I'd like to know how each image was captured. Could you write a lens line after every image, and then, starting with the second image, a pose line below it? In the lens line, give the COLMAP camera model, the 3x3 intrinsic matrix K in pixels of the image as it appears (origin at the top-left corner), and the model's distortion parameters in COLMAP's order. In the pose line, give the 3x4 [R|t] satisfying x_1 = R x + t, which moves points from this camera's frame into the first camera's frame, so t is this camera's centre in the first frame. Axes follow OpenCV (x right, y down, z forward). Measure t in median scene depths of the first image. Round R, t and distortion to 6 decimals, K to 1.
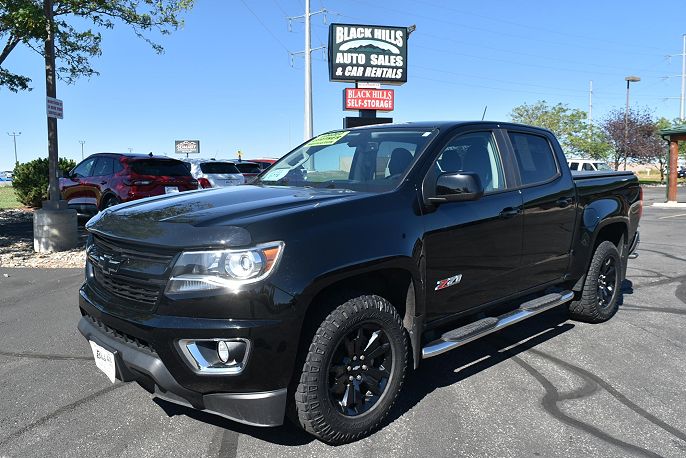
lens RADIAL K [[504.8, 0, 343.0], [0, 504.8, 229.0], [0, 0, 1]] dist [-0.050464, -0.000306]
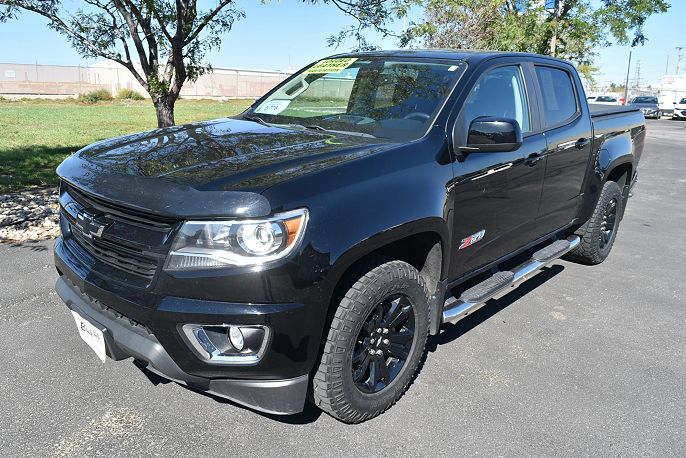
lens RADIAL K [[504.8, 0, 343.0], [0, 504.8, 229.0], [0, 0, 1]] dist [-0.050464, -0.000306]
pose [[0.998374, 0.013542, 0.055380, -0.101869], [-0.022403, 0.986427, 0.162663, -0.076321], [-0.052426, -0.163639, 0.985126, 0.171104]]
